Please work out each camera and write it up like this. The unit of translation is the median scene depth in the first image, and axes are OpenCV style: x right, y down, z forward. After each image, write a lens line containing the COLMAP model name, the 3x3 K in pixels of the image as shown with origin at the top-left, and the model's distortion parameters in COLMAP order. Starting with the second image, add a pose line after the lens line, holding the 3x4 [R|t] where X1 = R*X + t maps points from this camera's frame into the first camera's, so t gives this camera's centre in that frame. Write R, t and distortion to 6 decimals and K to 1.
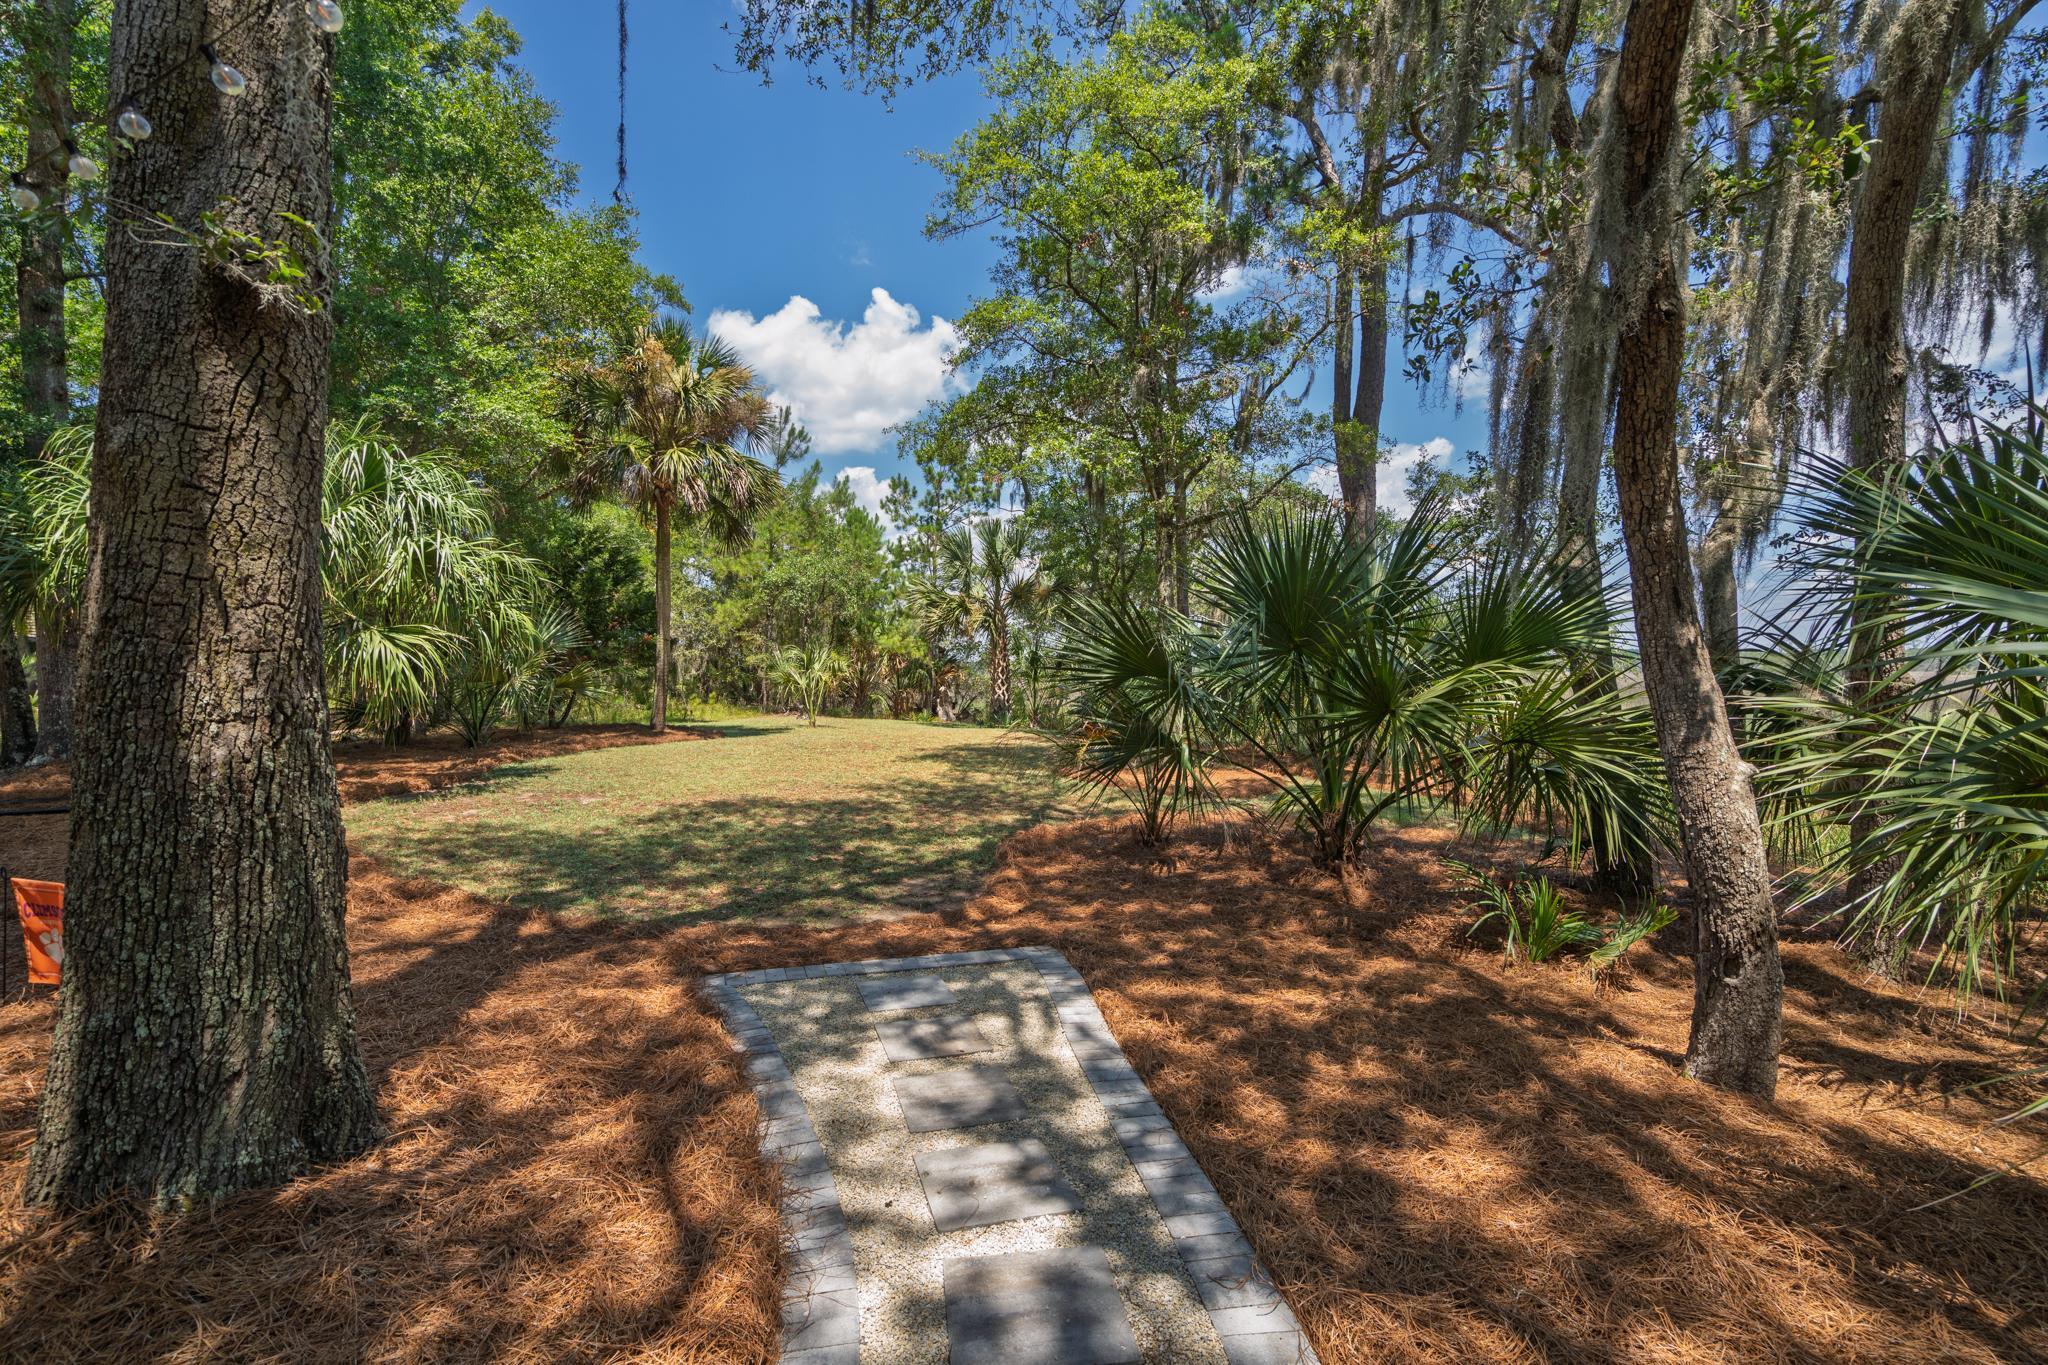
lens RADIAL K [[931.2, 0, 1023.6], [0, 931.2, 676.9], [0, 0, 1]] dist [0.004543, 0.000859]
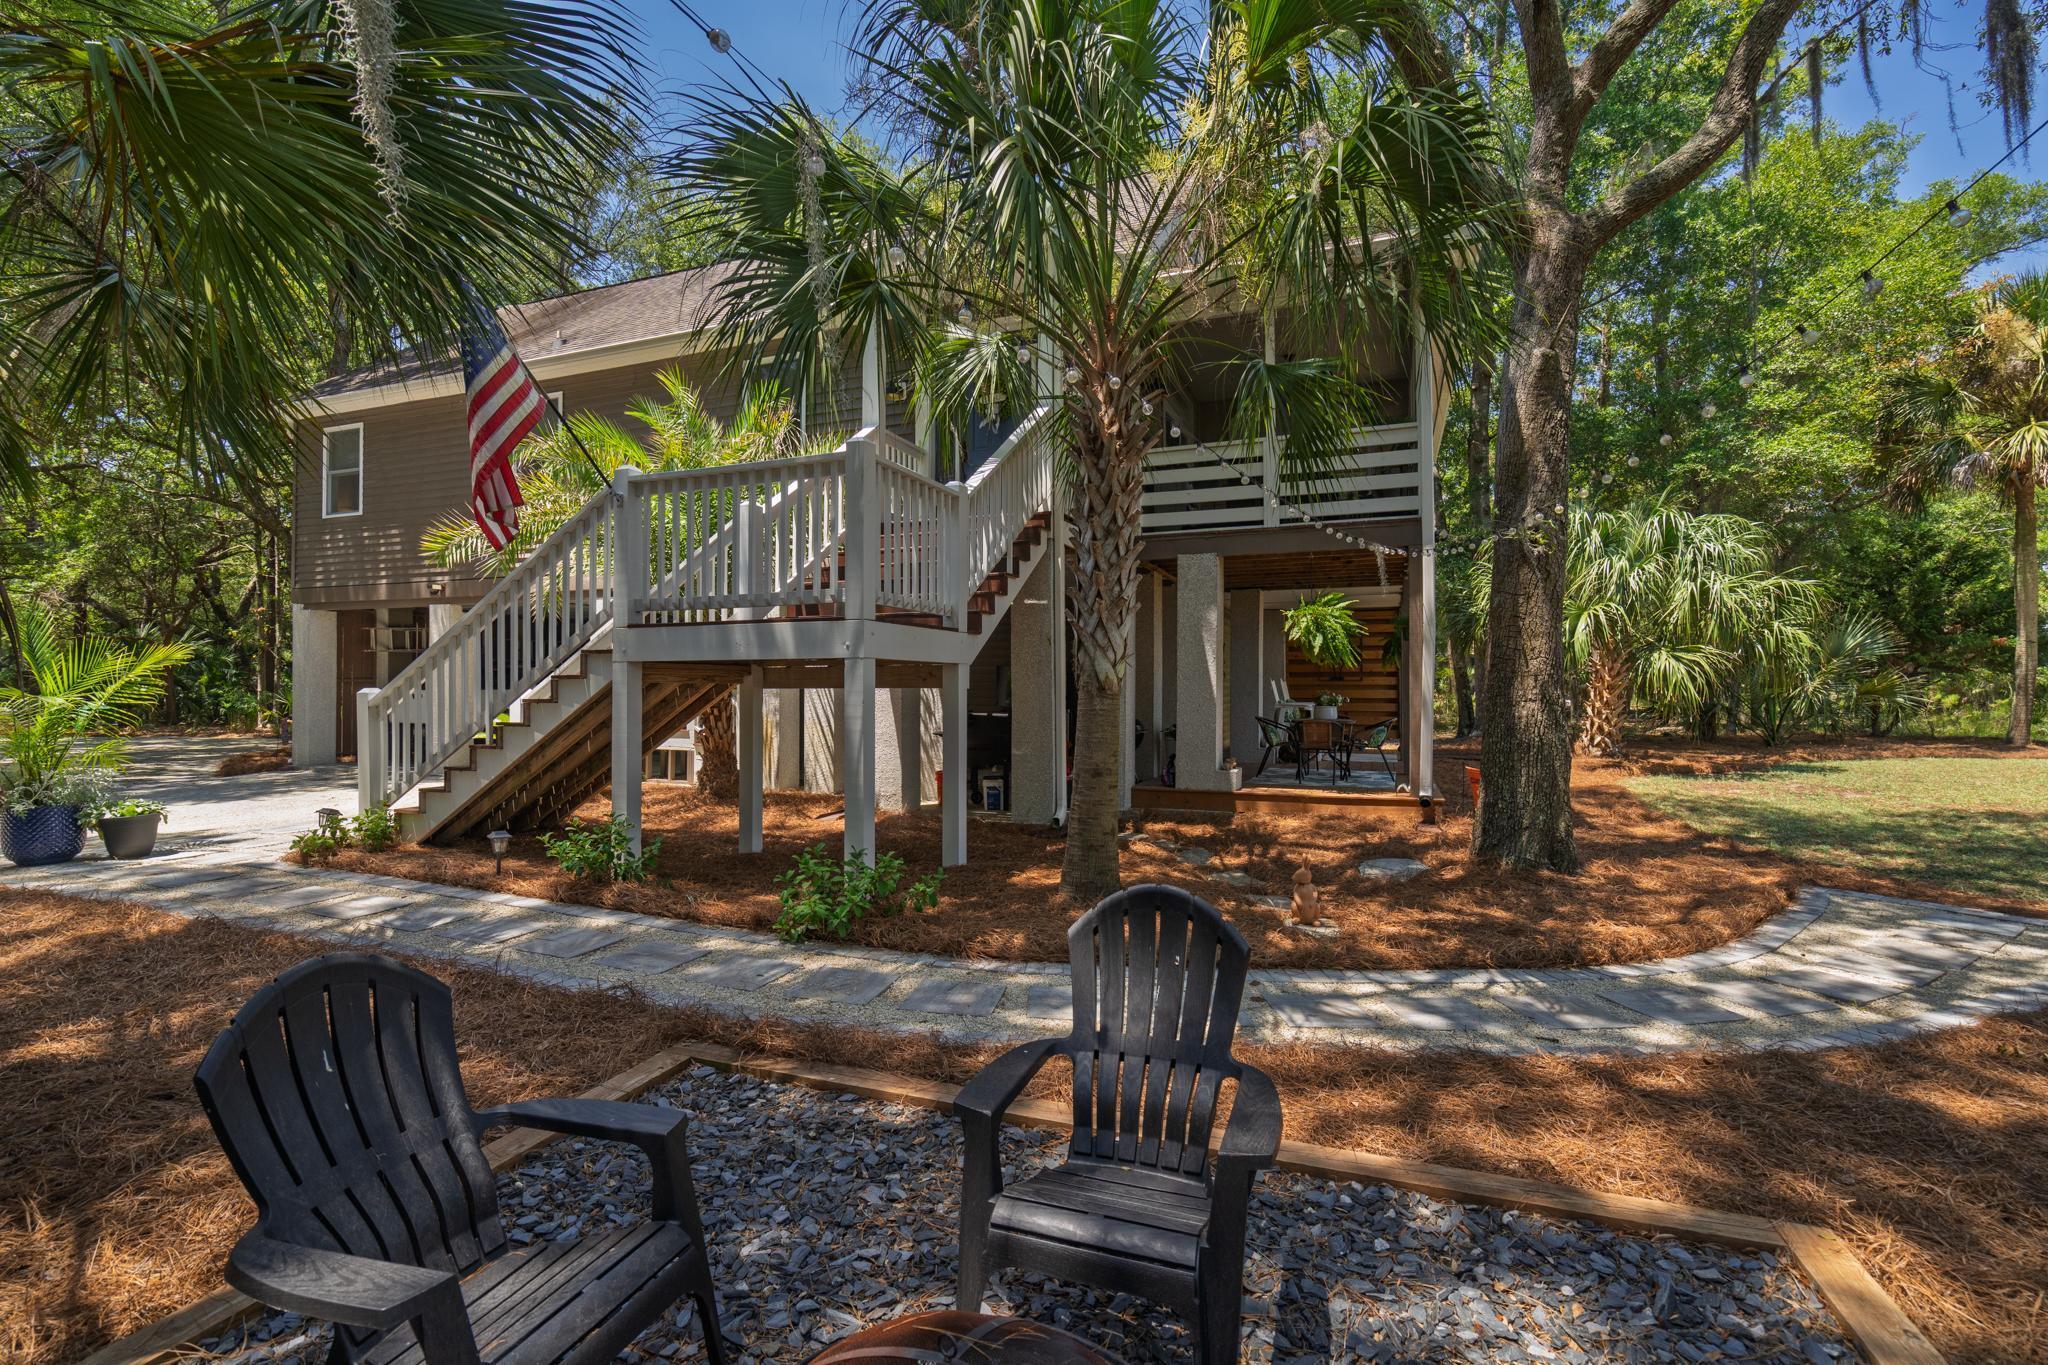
lens RADIAL K [[931.2, 0, 1019.6], [0, 931.2, 682.1], [0, 0, 1]] dist [0.004543, 0.000859]
pose [[0.297366, -0.000742, -0.954763, 0.294486], [-0.000384, 1.000000, -0.000897, -0.001643], [0.954764, 0.000633, 0.297365, -0.274622]]
